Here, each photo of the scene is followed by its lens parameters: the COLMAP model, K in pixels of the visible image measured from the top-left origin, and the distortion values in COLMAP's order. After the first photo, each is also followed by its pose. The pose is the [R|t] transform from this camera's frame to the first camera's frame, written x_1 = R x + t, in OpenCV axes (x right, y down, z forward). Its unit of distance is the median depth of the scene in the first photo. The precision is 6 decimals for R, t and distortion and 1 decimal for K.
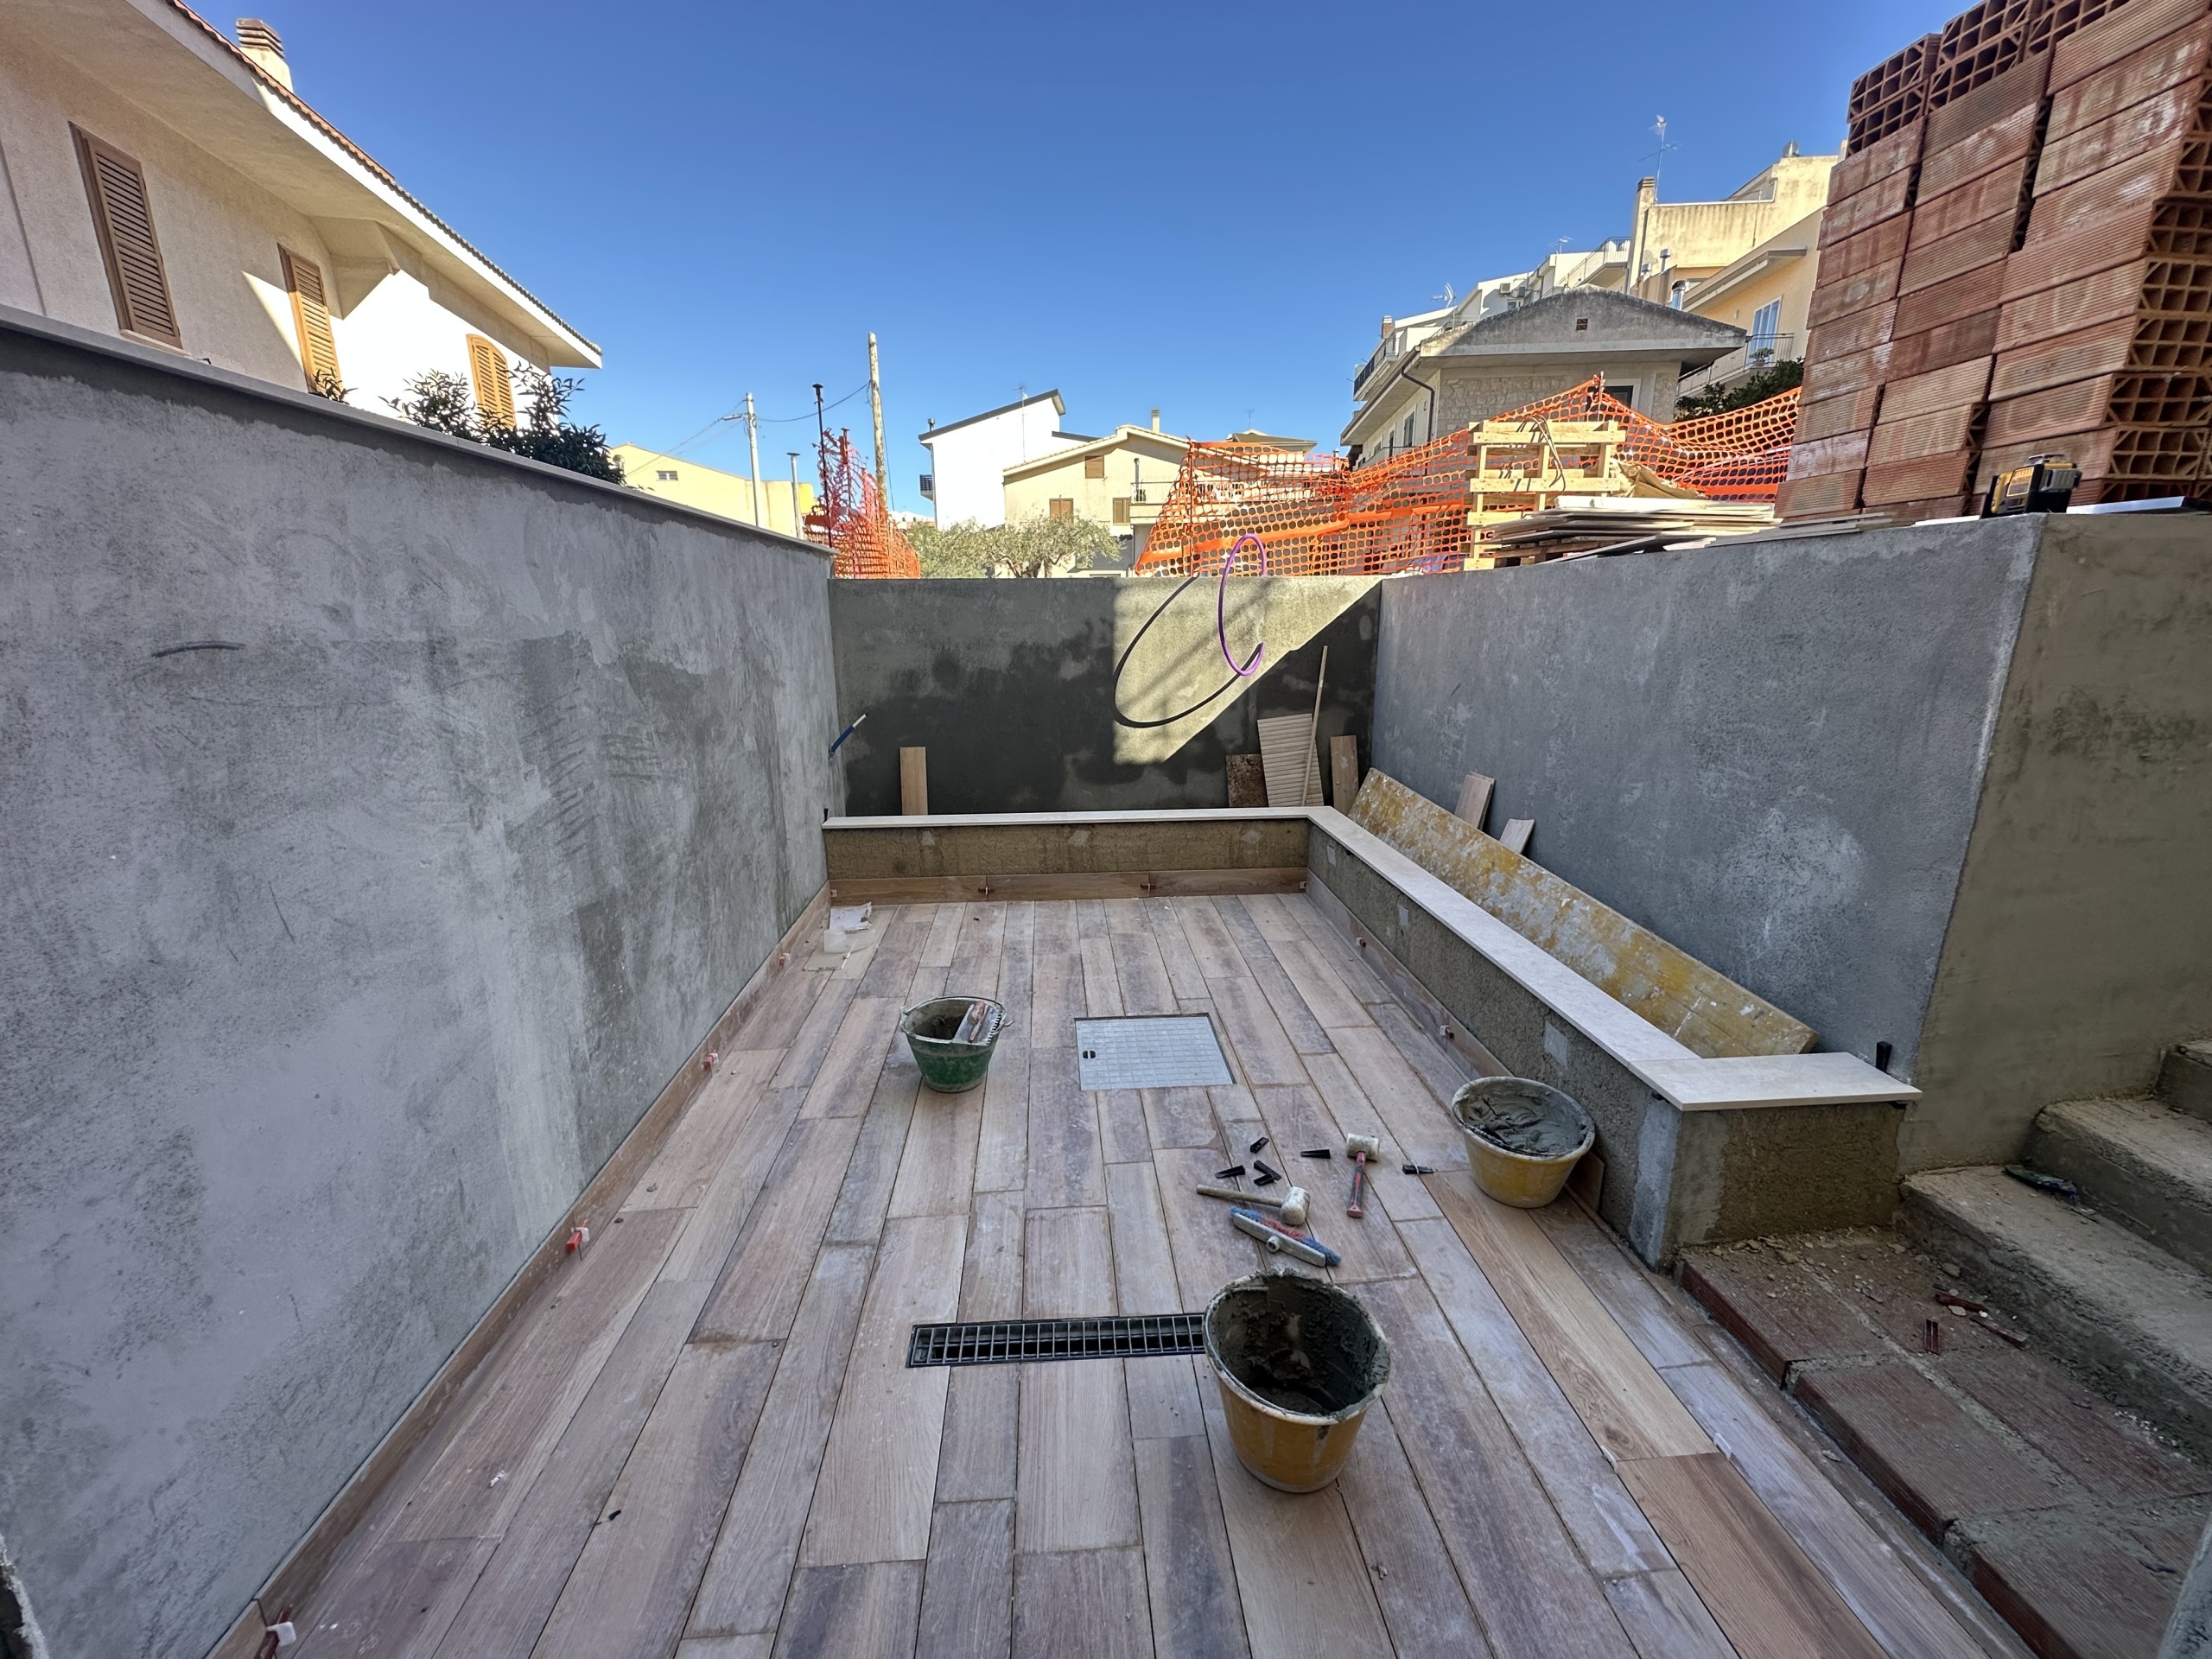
lens RADIAL K [[876.0, 0, 1103.8], [0, 876.0, 826.0], [0, 0, 1]] dist [-0.004138, 0.000673]
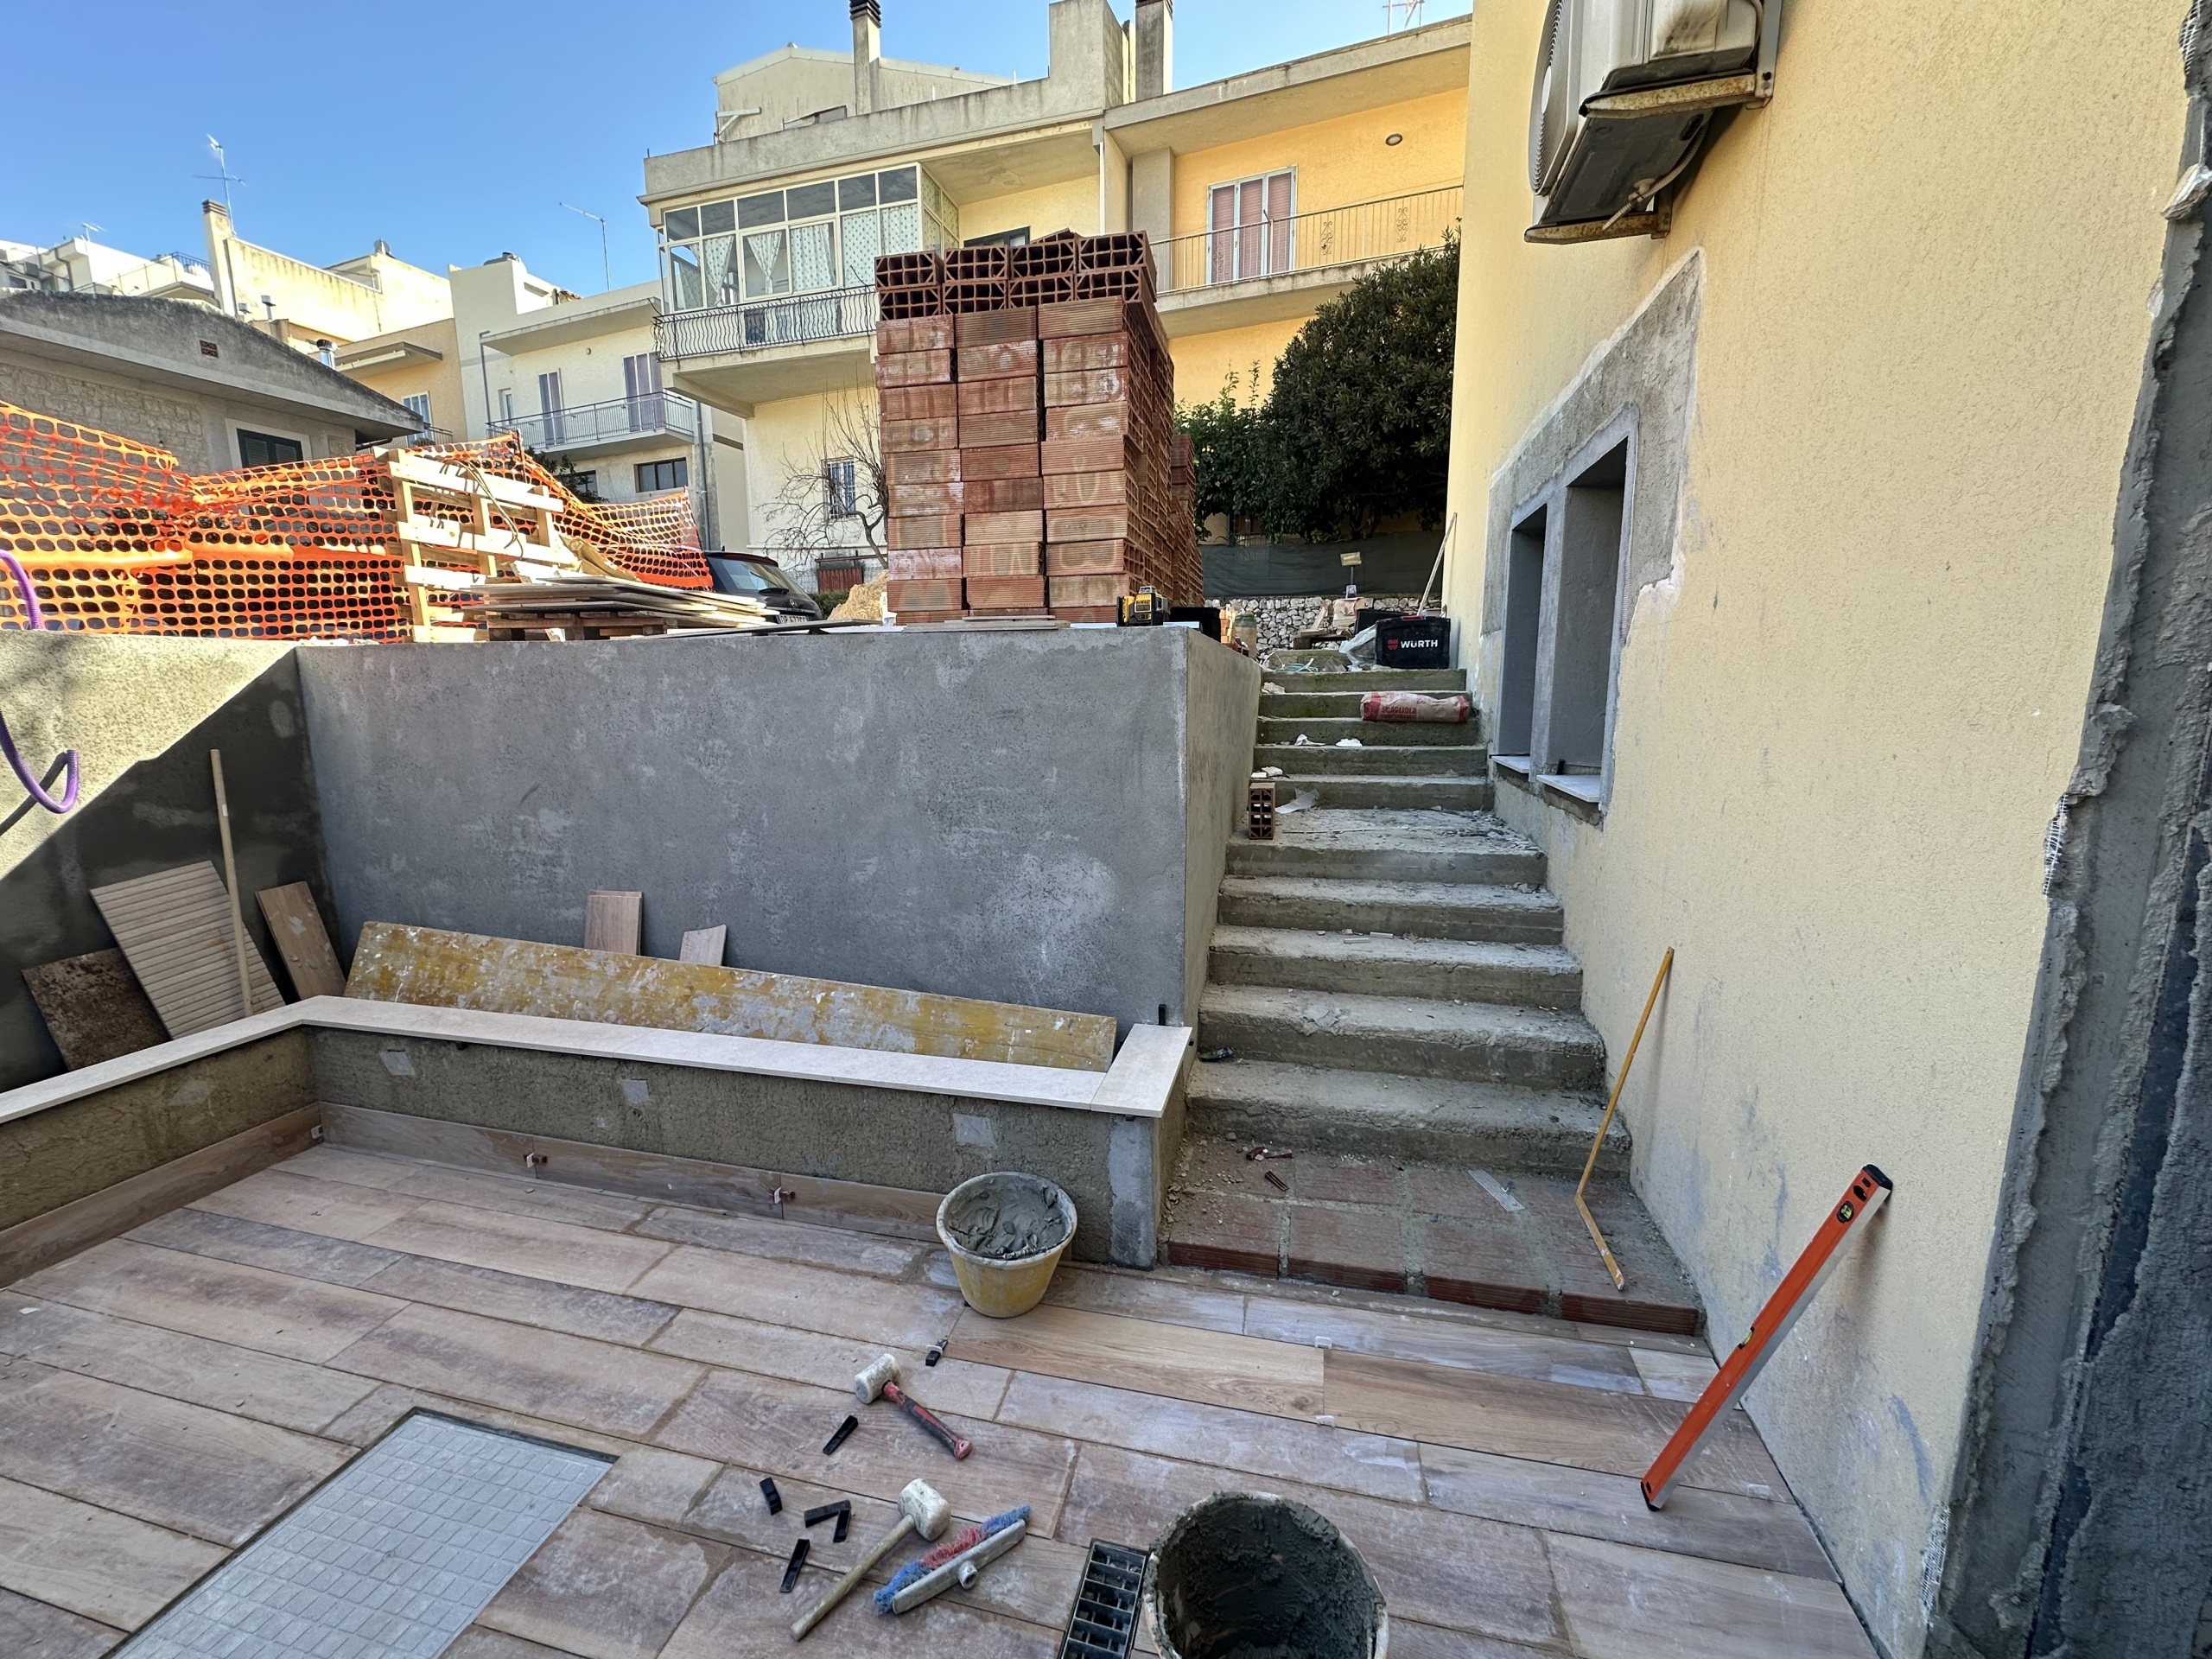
lens RADIAL K [[876.0, 0, 1115.5], [0, 876.0, 826.6], [0, 0, 1]] dist [-0.004138, 0.000673]
pose [[0.297322, -0.143772, 0.943890, -0.202618], [0.230378, 0.970190, 0.075210, -0.076002], [-0.926566, 0.195090, 0.321581, 0.322203]]
